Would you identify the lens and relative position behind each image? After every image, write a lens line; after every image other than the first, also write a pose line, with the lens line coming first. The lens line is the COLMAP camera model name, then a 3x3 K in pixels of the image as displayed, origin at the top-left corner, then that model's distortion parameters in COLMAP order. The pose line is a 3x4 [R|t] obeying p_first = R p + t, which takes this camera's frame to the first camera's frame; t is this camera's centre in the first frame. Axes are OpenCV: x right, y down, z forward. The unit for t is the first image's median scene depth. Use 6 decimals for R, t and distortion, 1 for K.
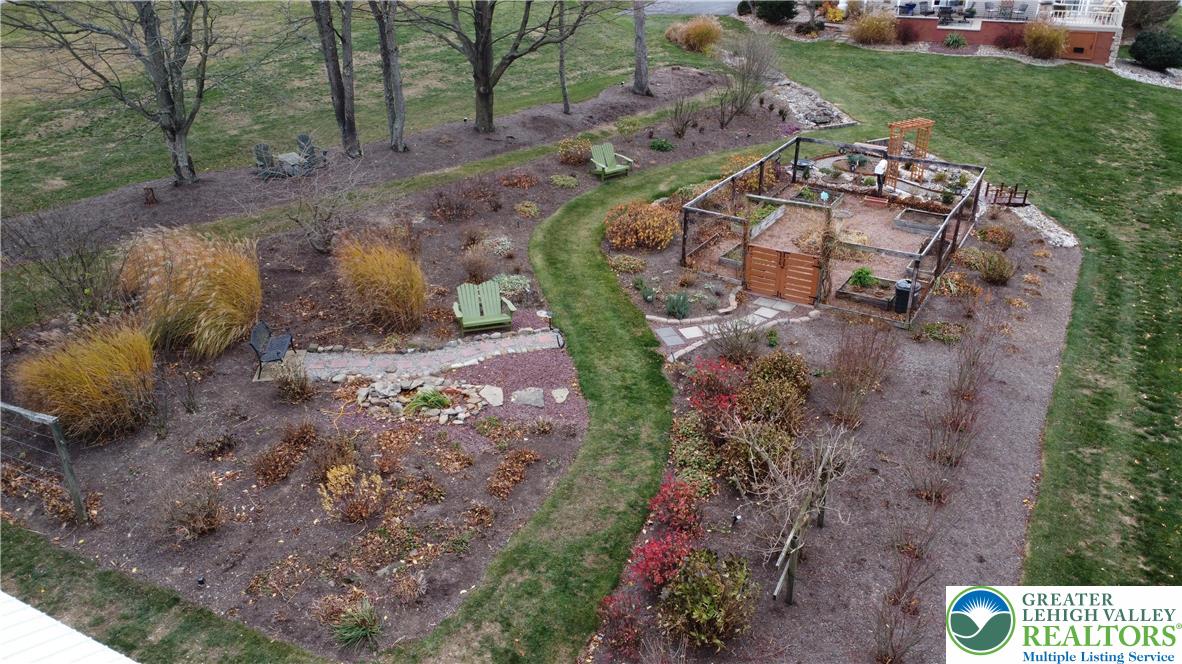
lens RADIAL K [[886.0, 0, 595.5], [0, 886.0, 327.8], [0, 0, 1]] dist [0.004852, -0.002364]
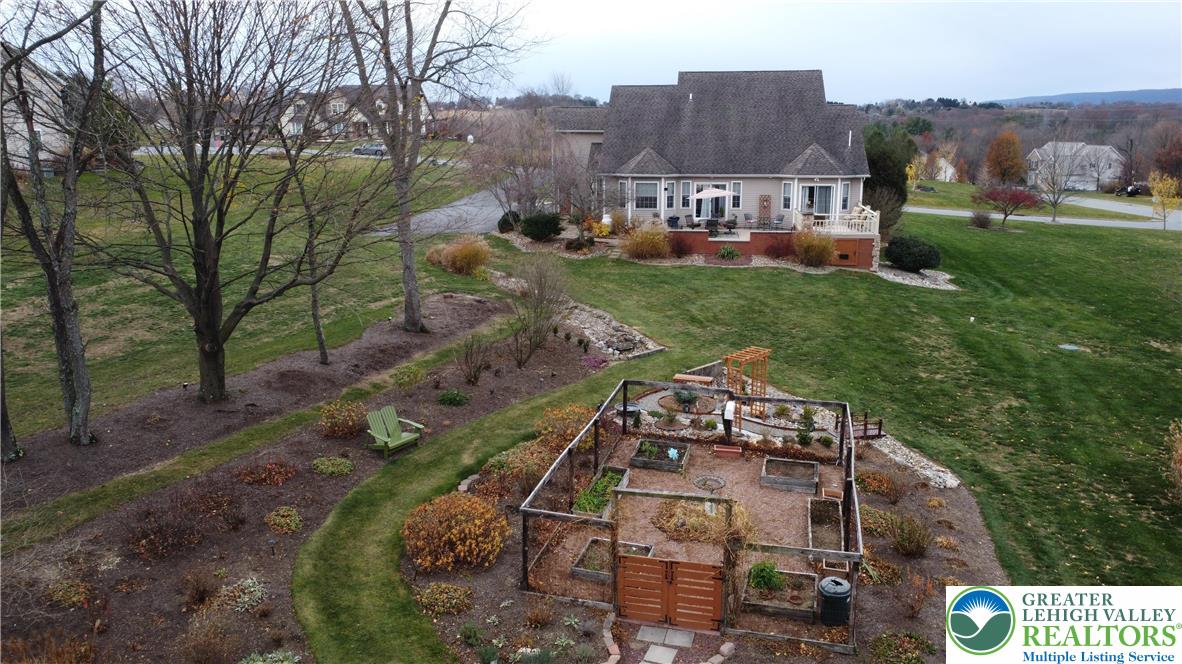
lens RADIAL K [[886.0, 0, 595.5], [0, 886.0, 327.8], [0, 0, 1]] dist [0.004852, -0.002364]
pose [[0.956955, -0.063753, 0.283148, -0.028324], [0.124923, 0.971060, -0.203562, -0.100196], [-0.261976, 0.230171, 0.937225, 0.228659]]
